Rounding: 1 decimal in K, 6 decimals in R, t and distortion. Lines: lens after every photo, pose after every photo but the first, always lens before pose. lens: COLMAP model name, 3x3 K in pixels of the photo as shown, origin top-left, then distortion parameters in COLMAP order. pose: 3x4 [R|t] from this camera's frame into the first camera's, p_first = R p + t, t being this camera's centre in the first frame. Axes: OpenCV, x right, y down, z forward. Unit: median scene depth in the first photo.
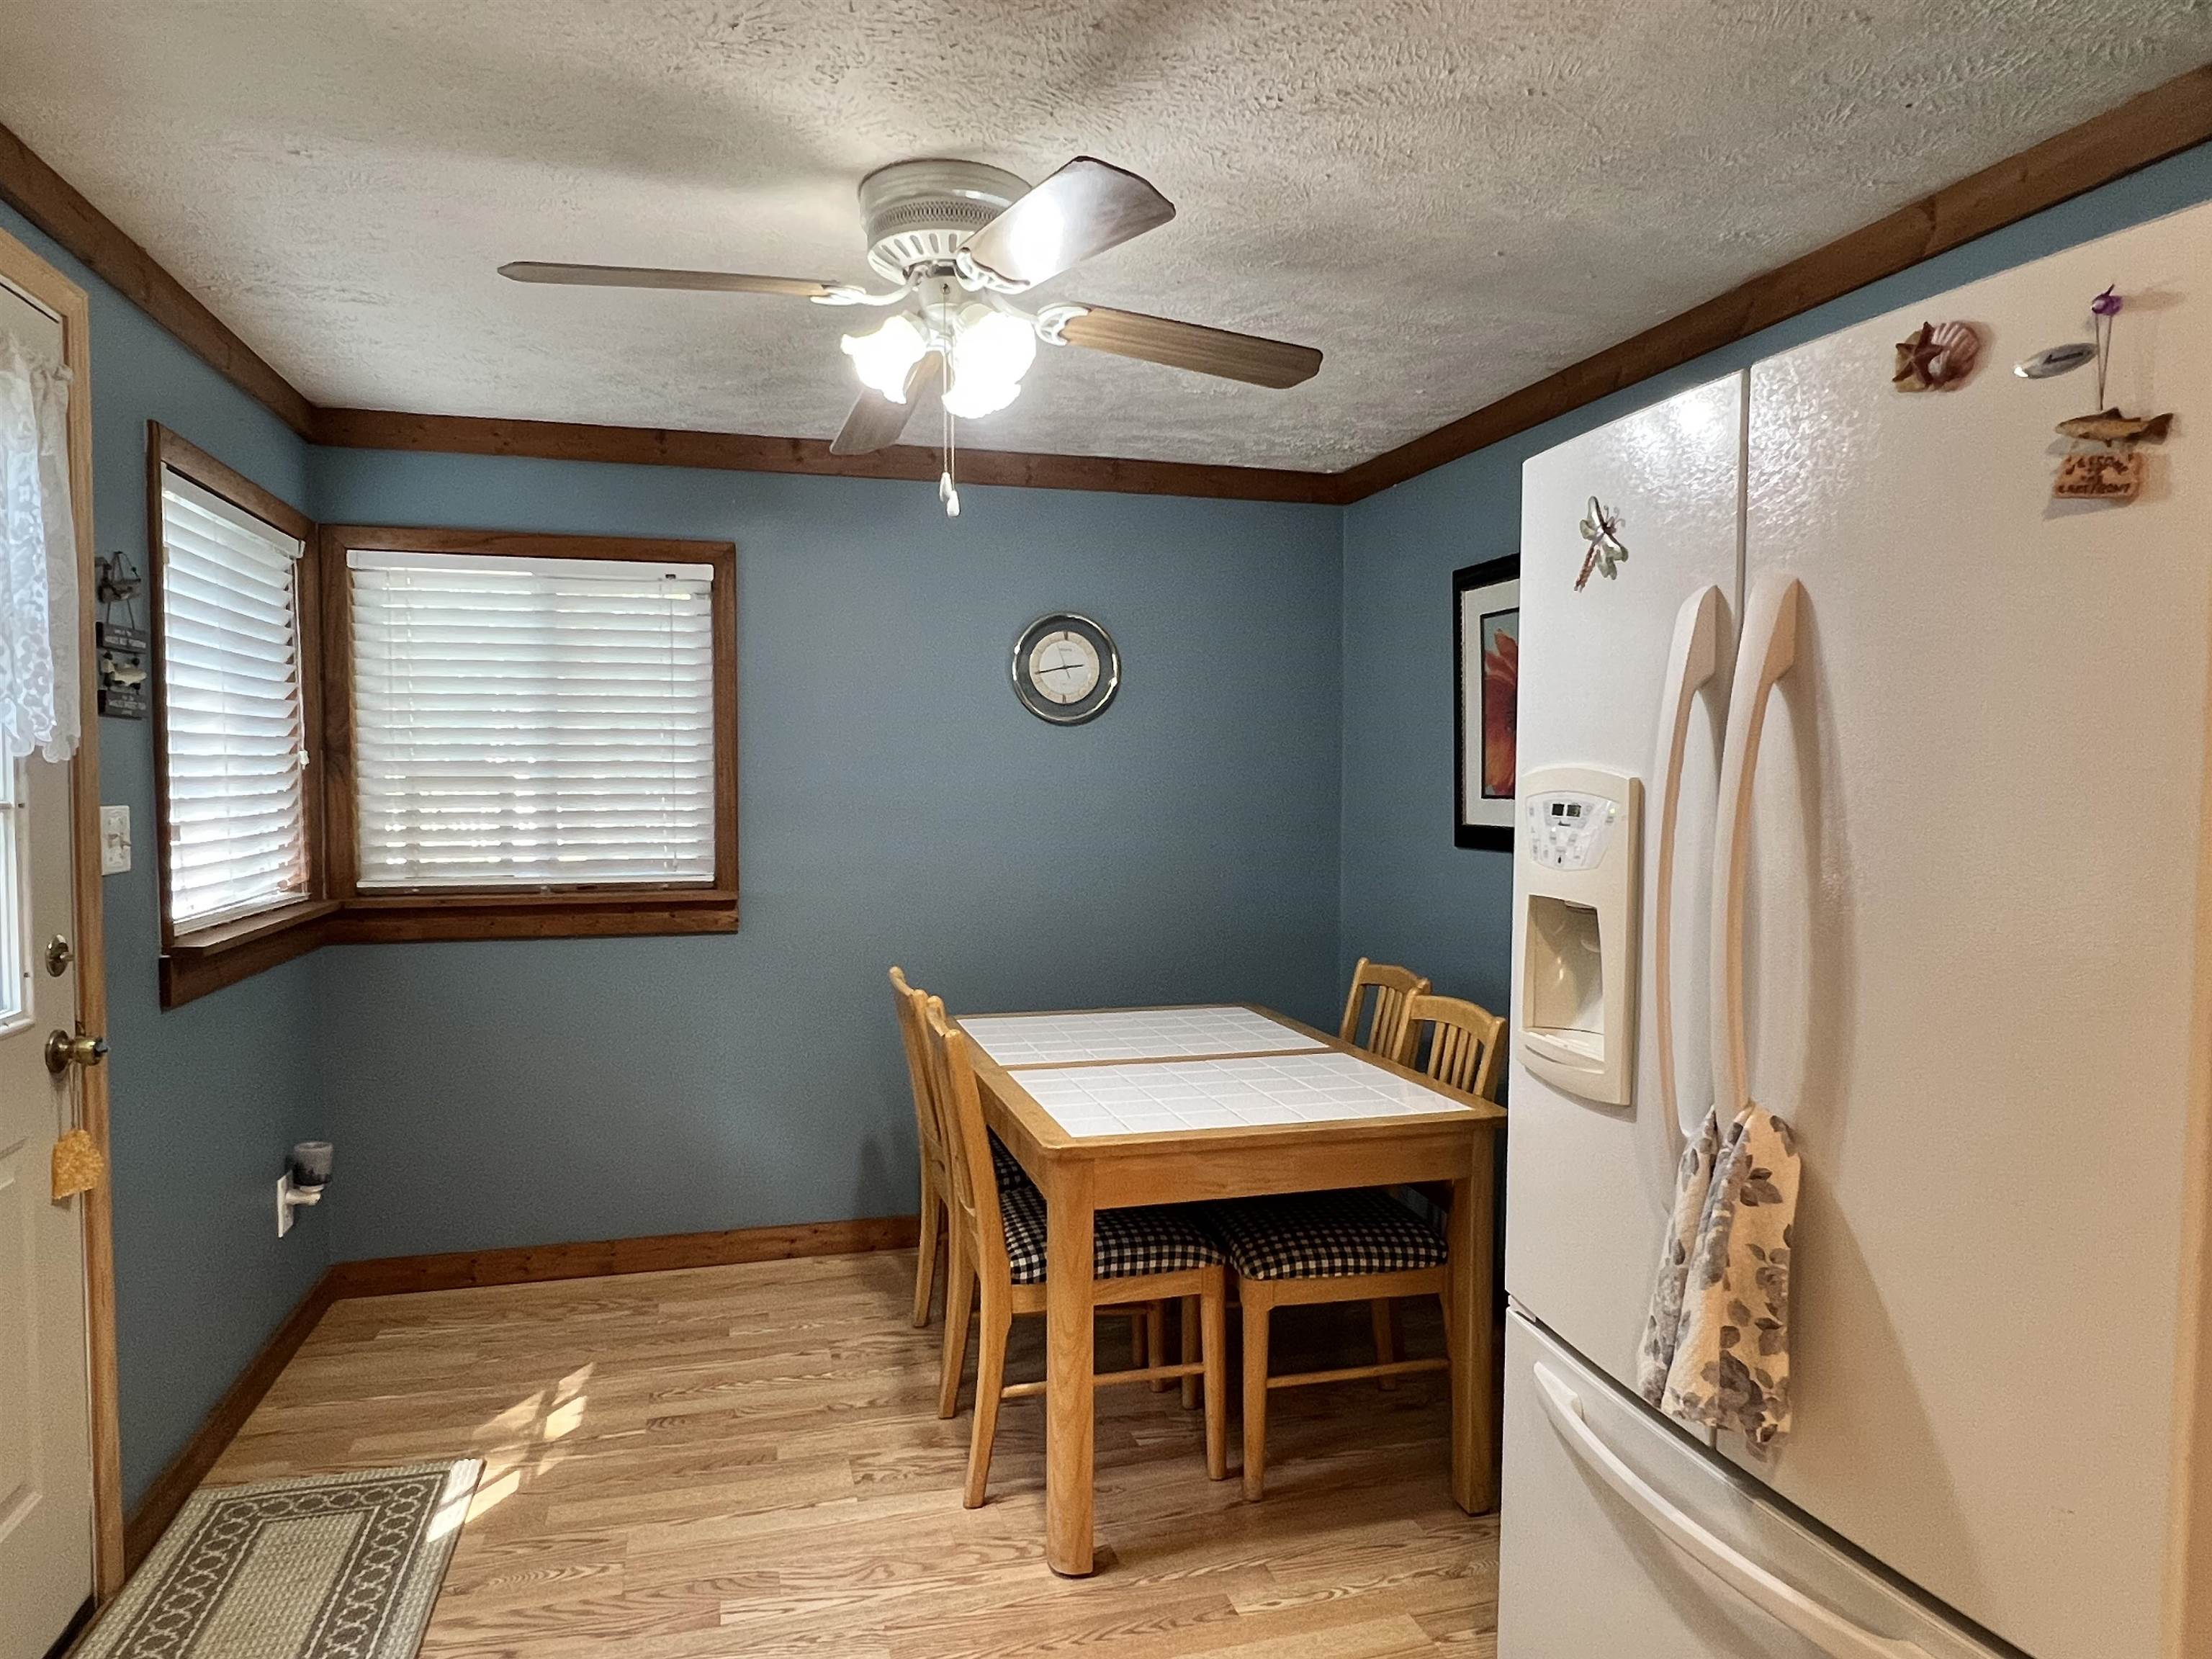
lens RADIAL K [[1385.6, 0, 1105.4], [0, 1385.6, 794.0], [0, 0, 1]] dist [-0.001397, -0.001661]
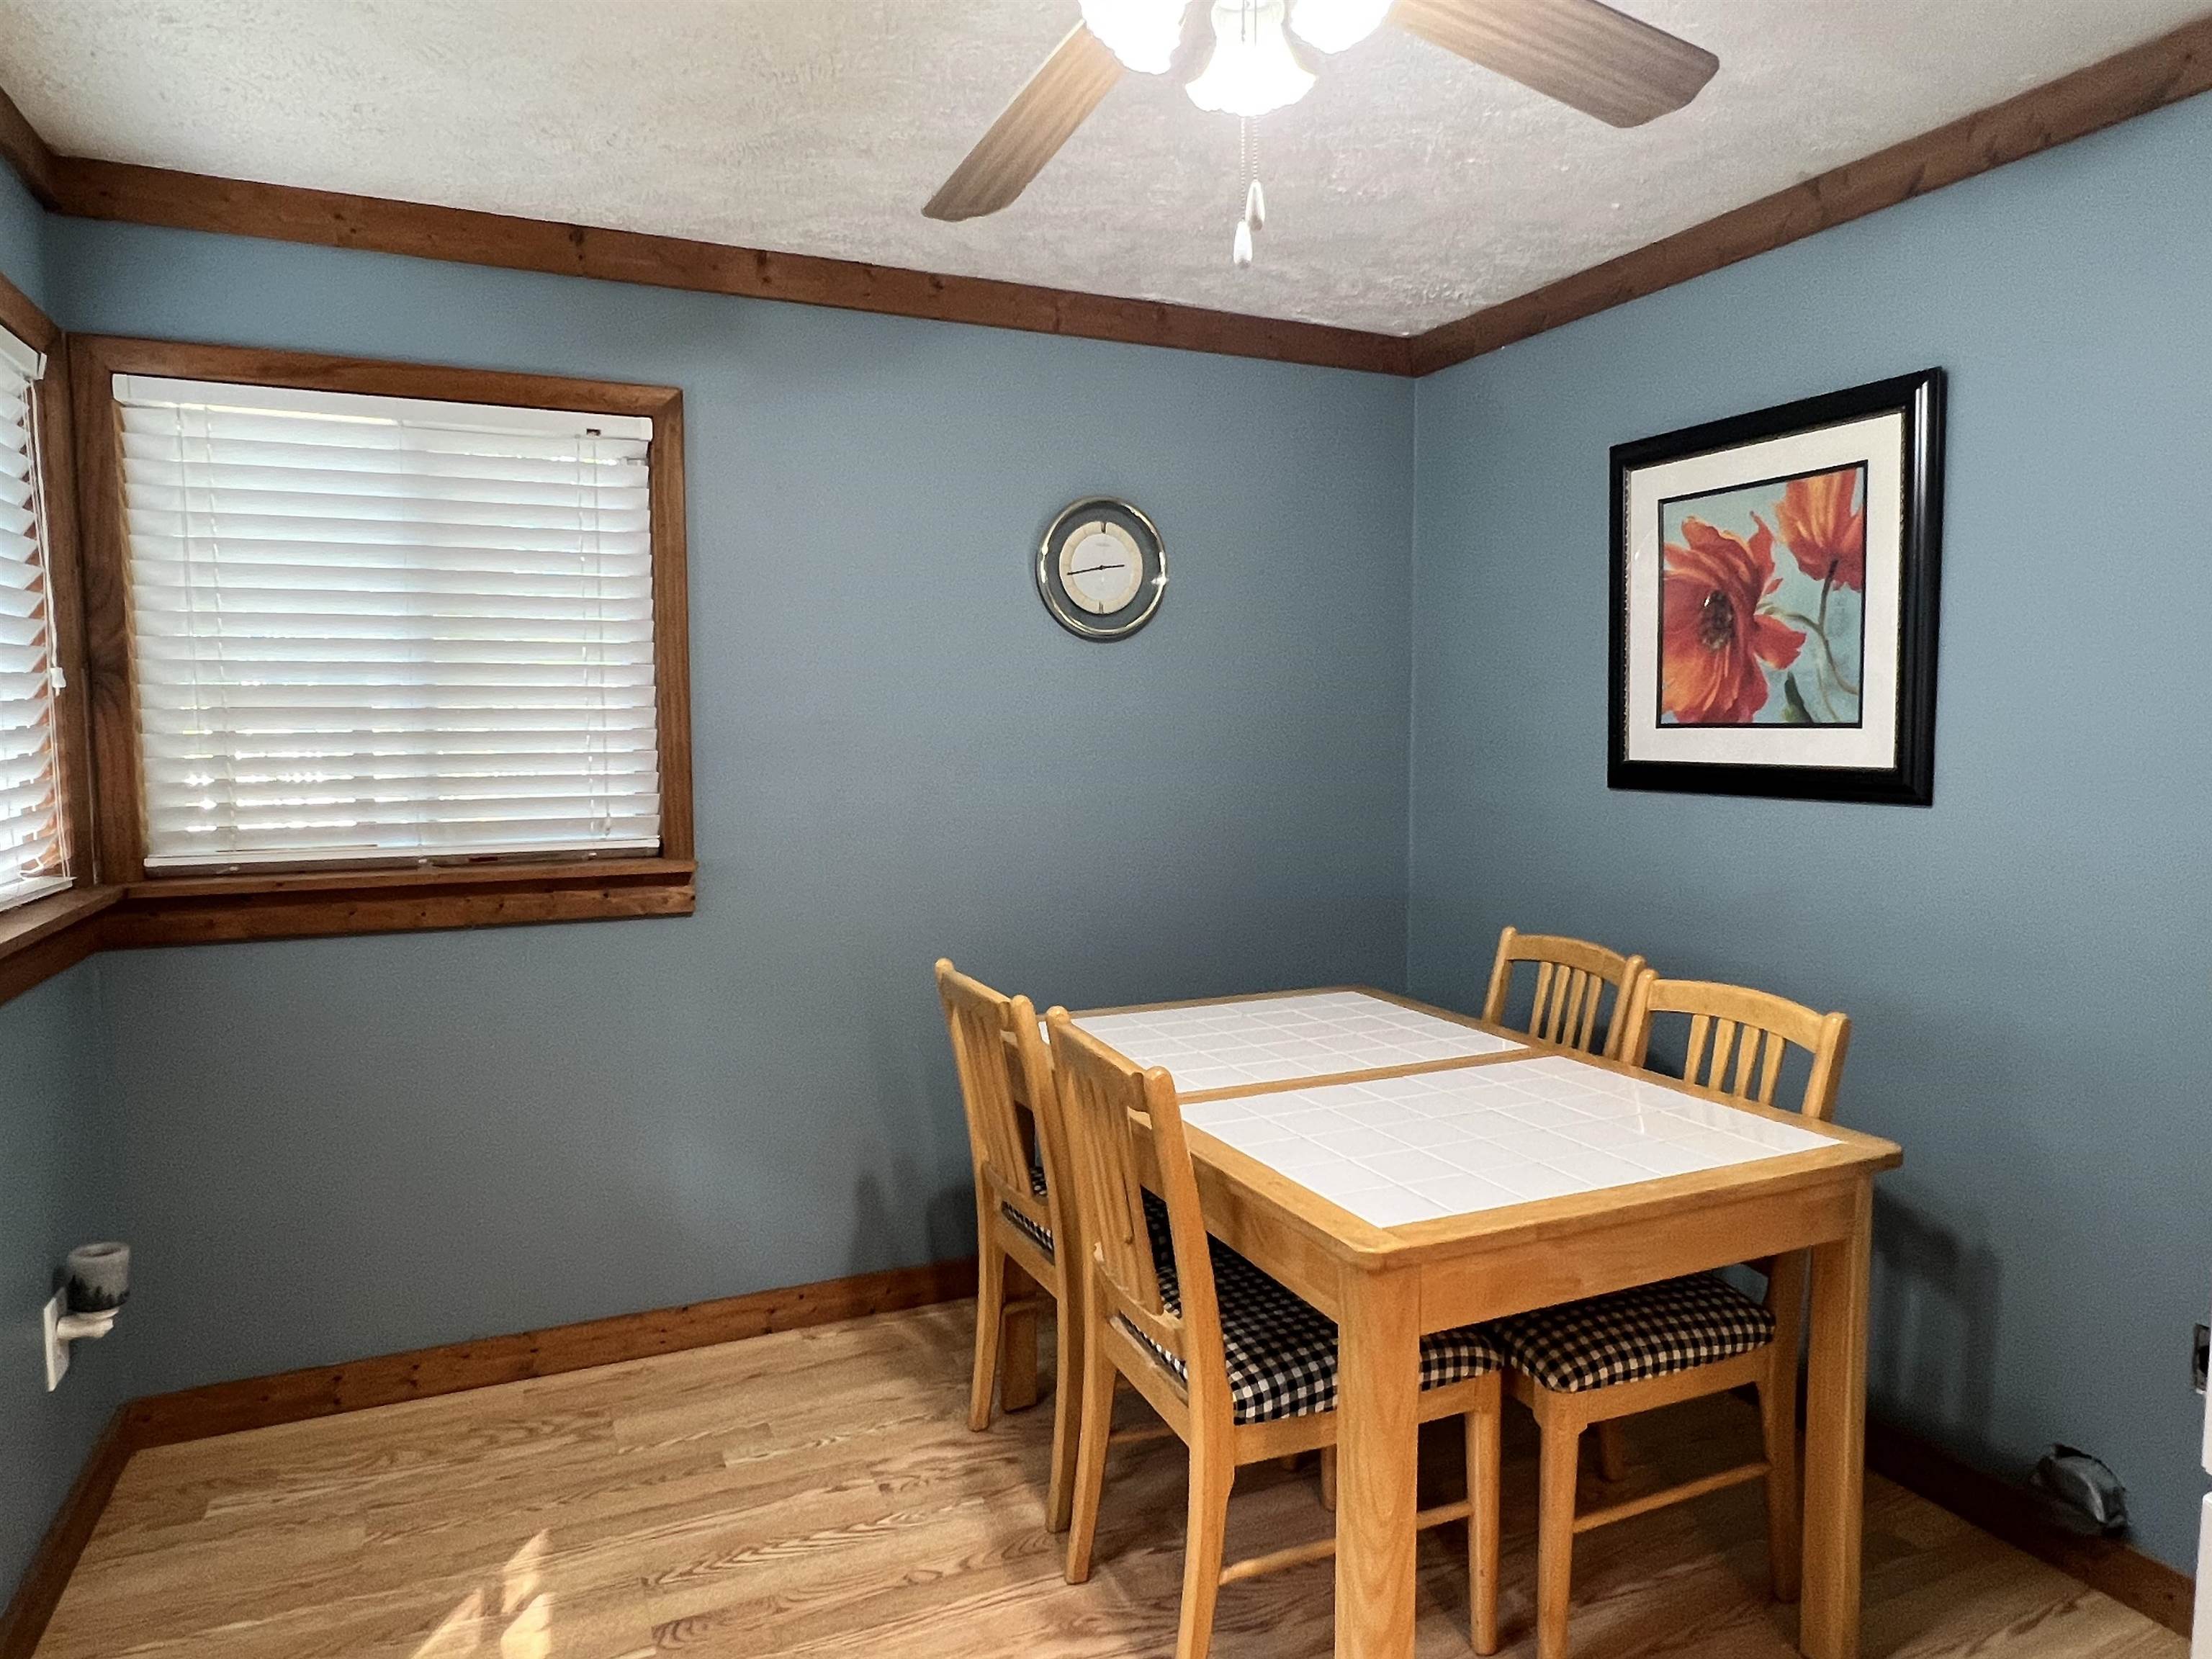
lens RADIAL K [[1385.6, 0, 1105.4], [0, 1385.6, 794.0], [0, 0, 1]] dist [-0.001397, -0.001661]
pose [[0.988778, -0.013543, 0.148780, -0.172653], [0.007663, 0.999169, 0.040022, 0.007085], [-0.149198, -0.038432, 0.988060, 0.251873]]
